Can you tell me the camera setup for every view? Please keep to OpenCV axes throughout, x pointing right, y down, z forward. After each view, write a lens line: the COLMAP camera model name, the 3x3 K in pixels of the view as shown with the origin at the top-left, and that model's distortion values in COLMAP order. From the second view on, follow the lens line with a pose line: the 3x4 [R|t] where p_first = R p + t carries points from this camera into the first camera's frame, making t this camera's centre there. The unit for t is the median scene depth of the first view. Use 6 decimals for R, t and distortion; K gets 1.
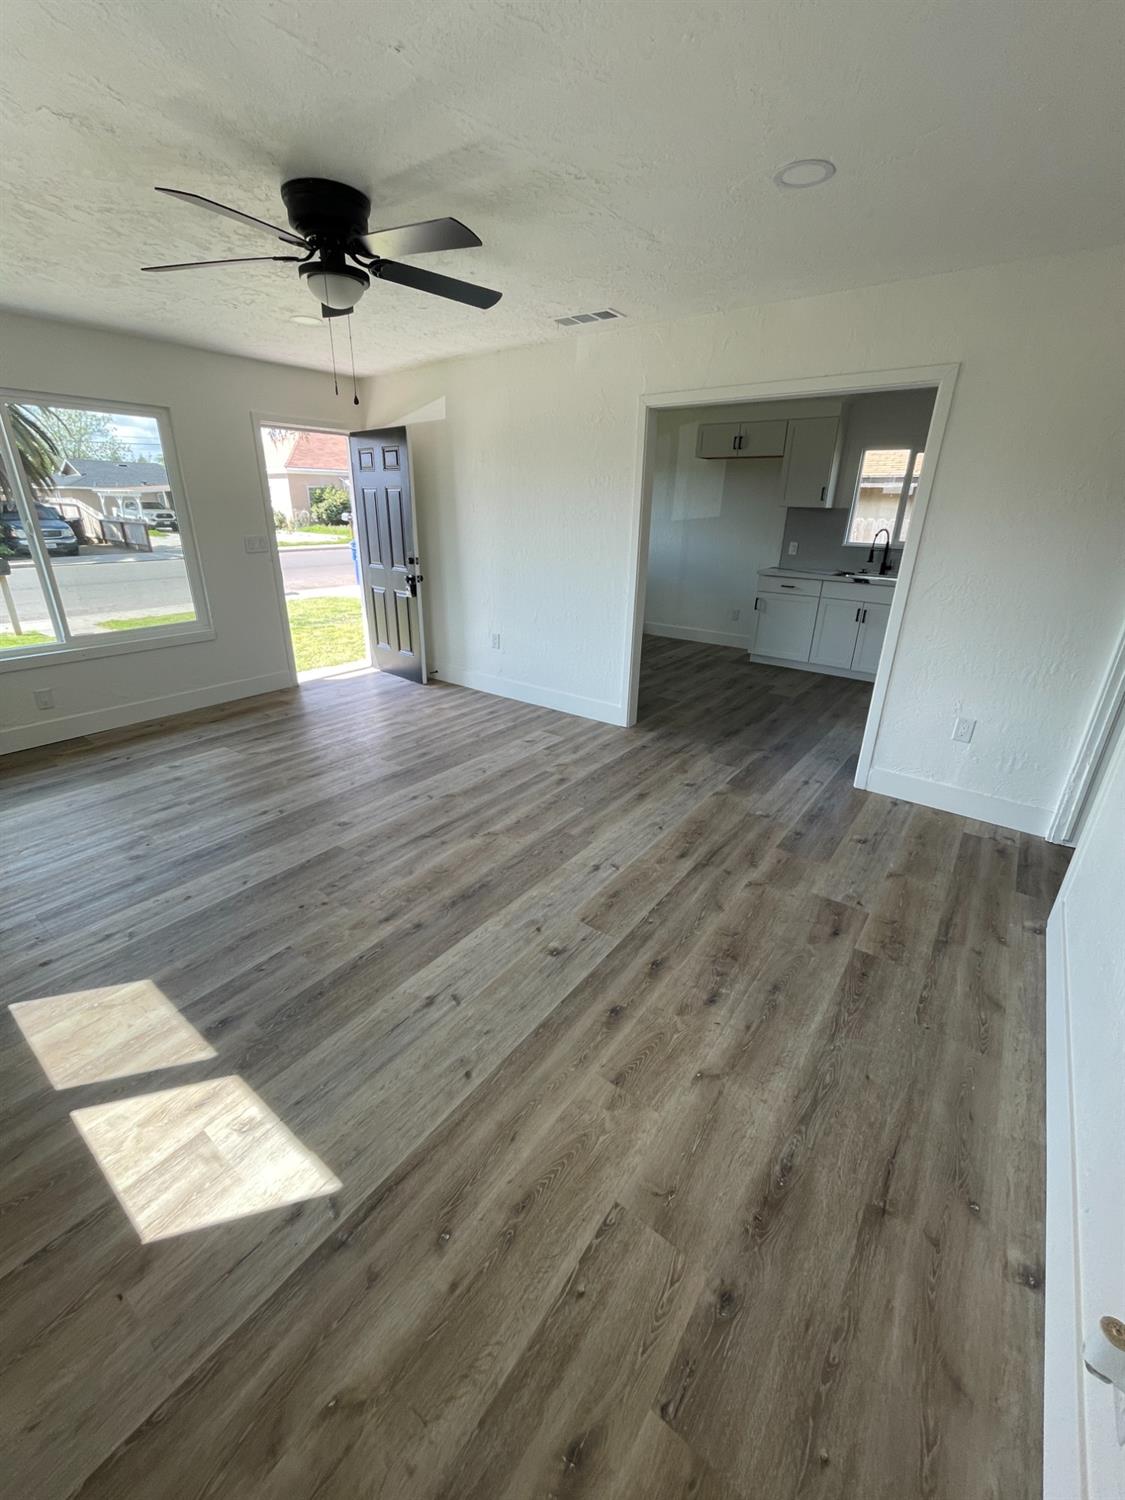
lens RADIAL K [[601.1, 0, 562.5], [0, 601.1, 750.0], [0, 0, 1]] dist [0.014249, -0.006406]
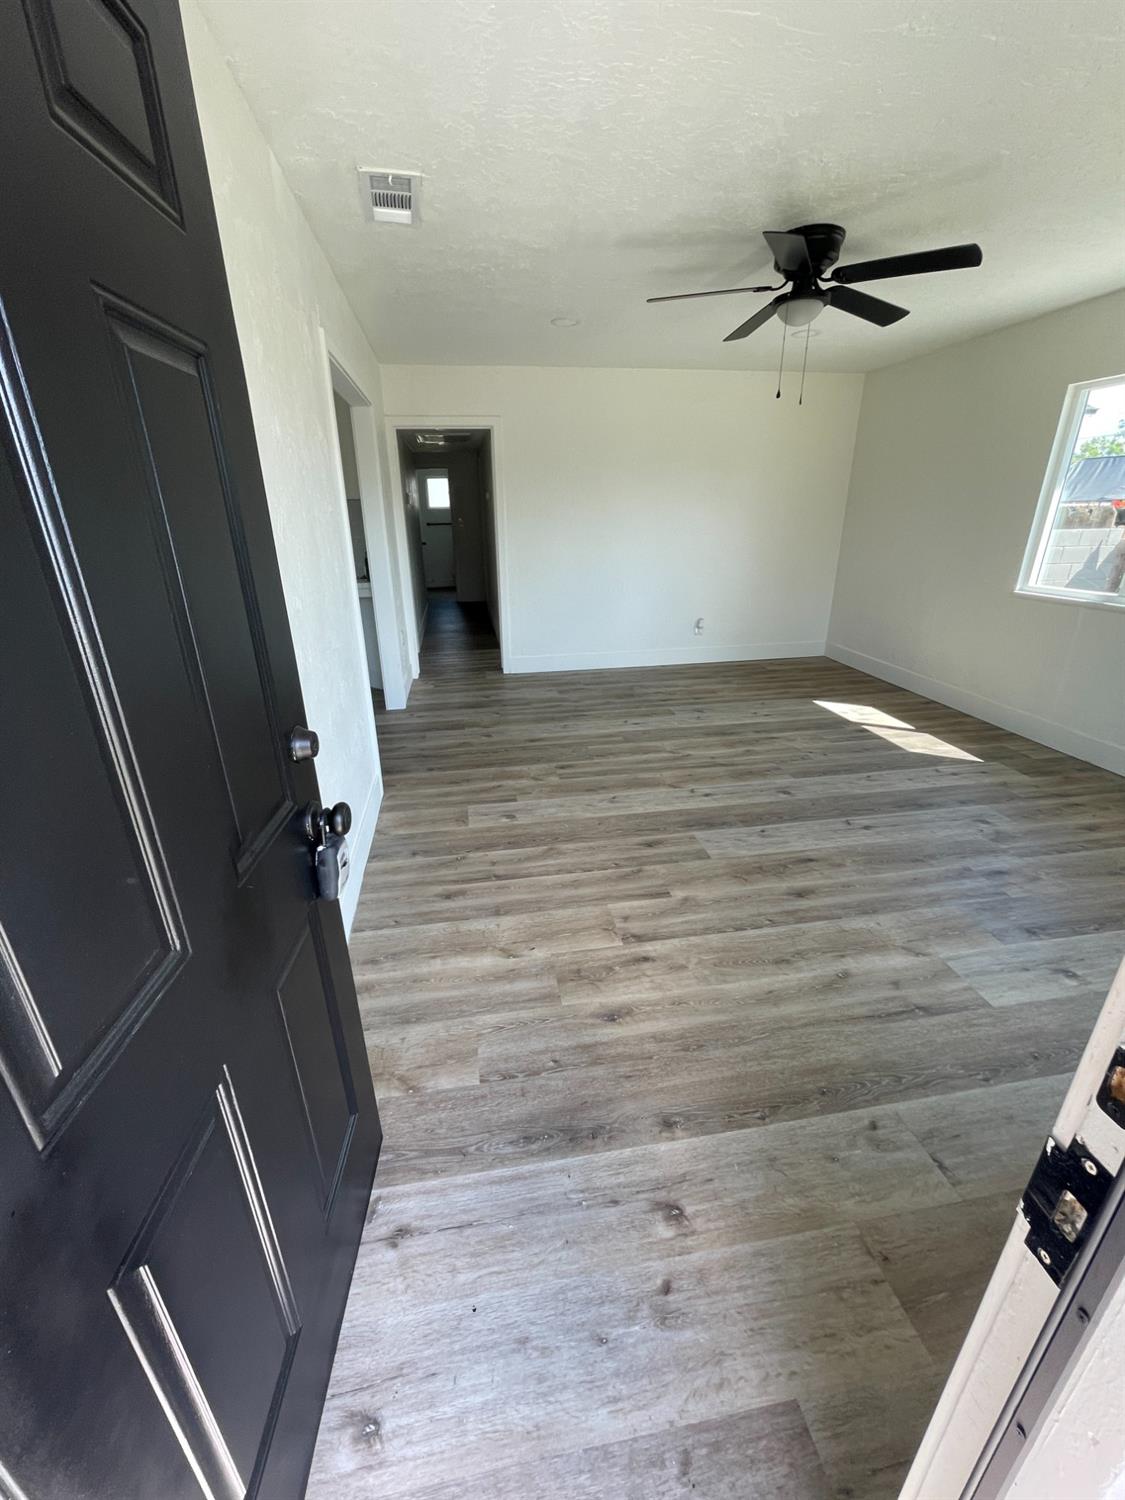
lens RADIAL K [[601.1, 0, 562.5], [0, 601.1, 750.0], [0, 0, 1]] dist [0.014249, -0.006406]
pose [[-0.722720, -0.261551, 0.639740, -0.743198], [0.266708, 0.748389, 0.607274, -0.680376], [-0.637607, 0.609512, -0.471118, 1.714932]]
